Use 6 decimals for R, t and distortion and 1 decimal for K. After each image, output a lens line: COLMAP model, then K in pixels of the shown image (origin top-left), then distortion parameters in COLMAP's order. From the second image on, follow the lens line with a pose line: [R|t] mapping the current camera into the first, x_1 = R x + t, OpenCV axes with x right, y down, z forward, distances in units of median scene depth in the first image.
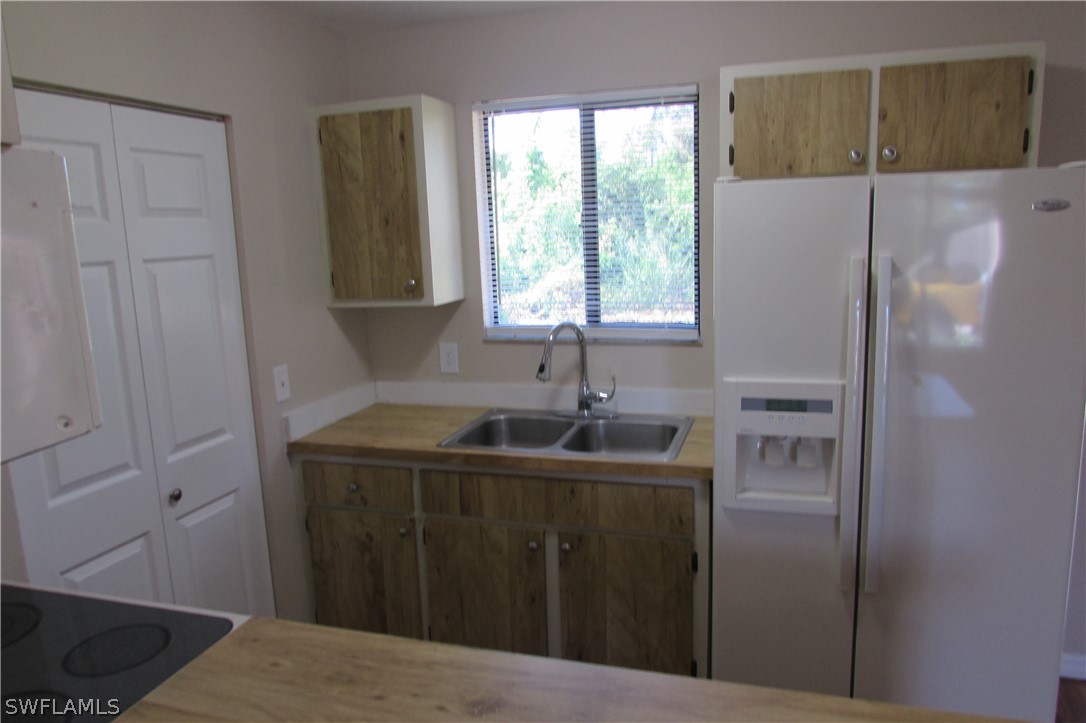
lens RADIAL K [[769.9, 0, 544.8], [0, 769.9, 365.5], [0, 0, 1]] dist [-0.028981, 0.005954]
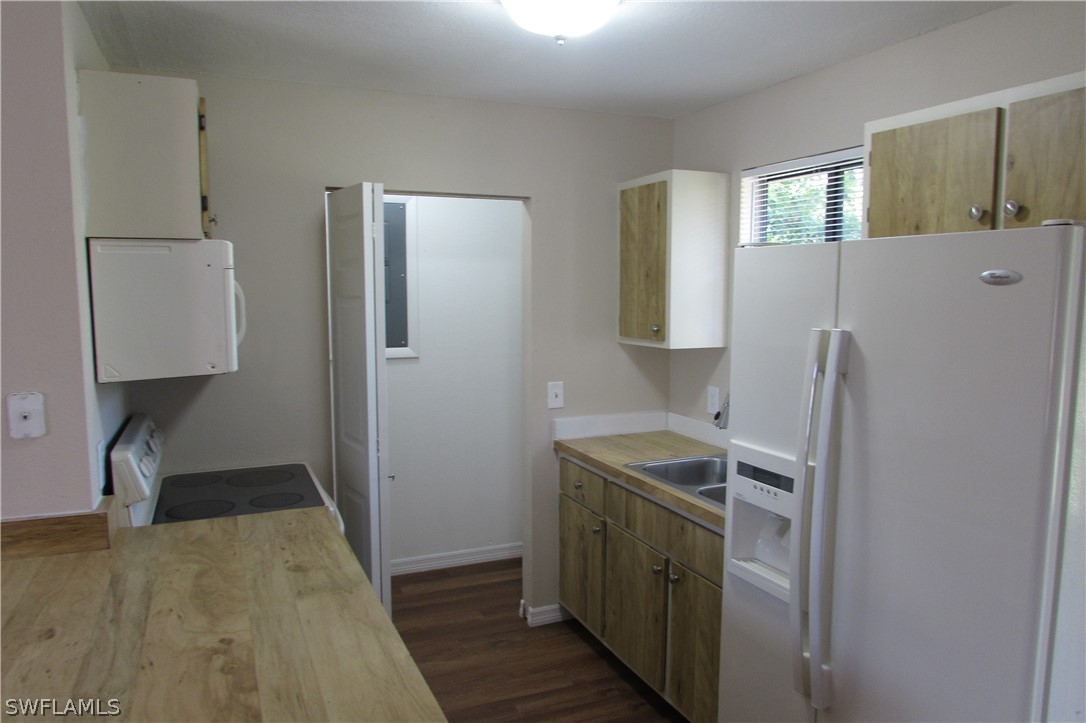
lens RADIAL K [[769.9, 0, 544.8], [0, 769.9, 365.5], [0, 0, 1]] dist [-0.028981, 0.005954]
pose [[0.653640, 0.114642, -0.748072, 0.627828], [-0.158438, 0.987285, 0.012864, -0.040429], [0.740035, 0.110115, 0.663492, 0.106854]]
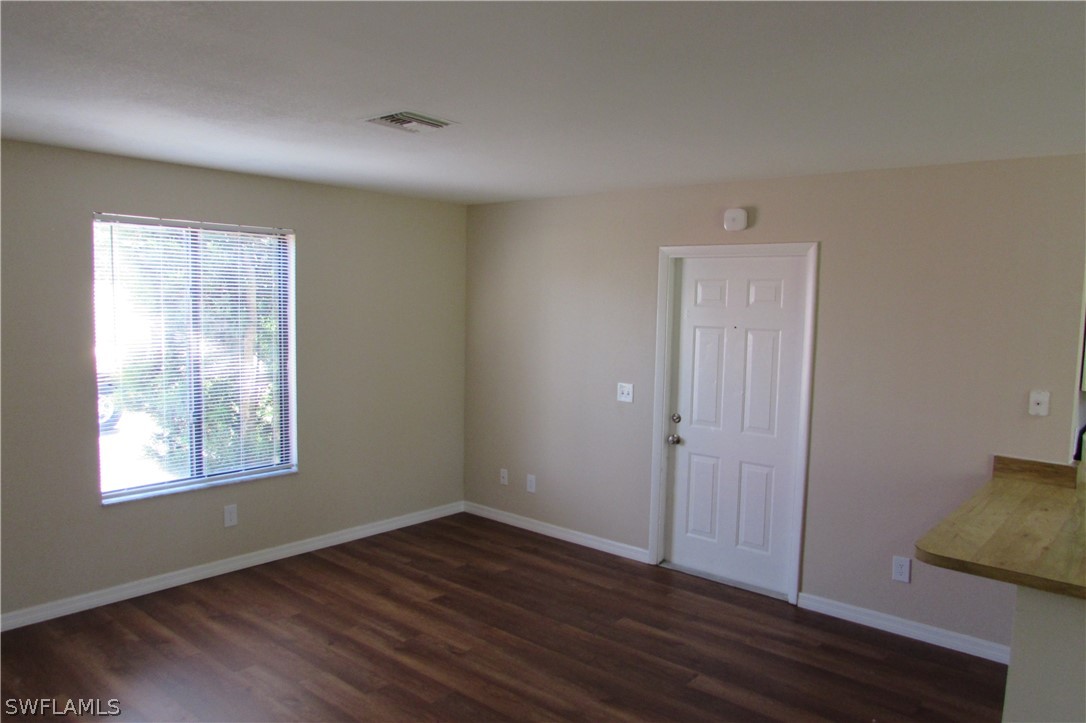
lens RADIAL K [[769.9, 0, 544.8], [0, 769.9, 365.5], [0, 0, 1]] dist [-0.028981, 0.005954]
pose [[-0.398418, 0.103431, -0.911354, 1.283592], [-0.177291, 0.966198, 0.187162, -0.060986], [0.899906, 0.236144, -0.366613, -0.071183]]
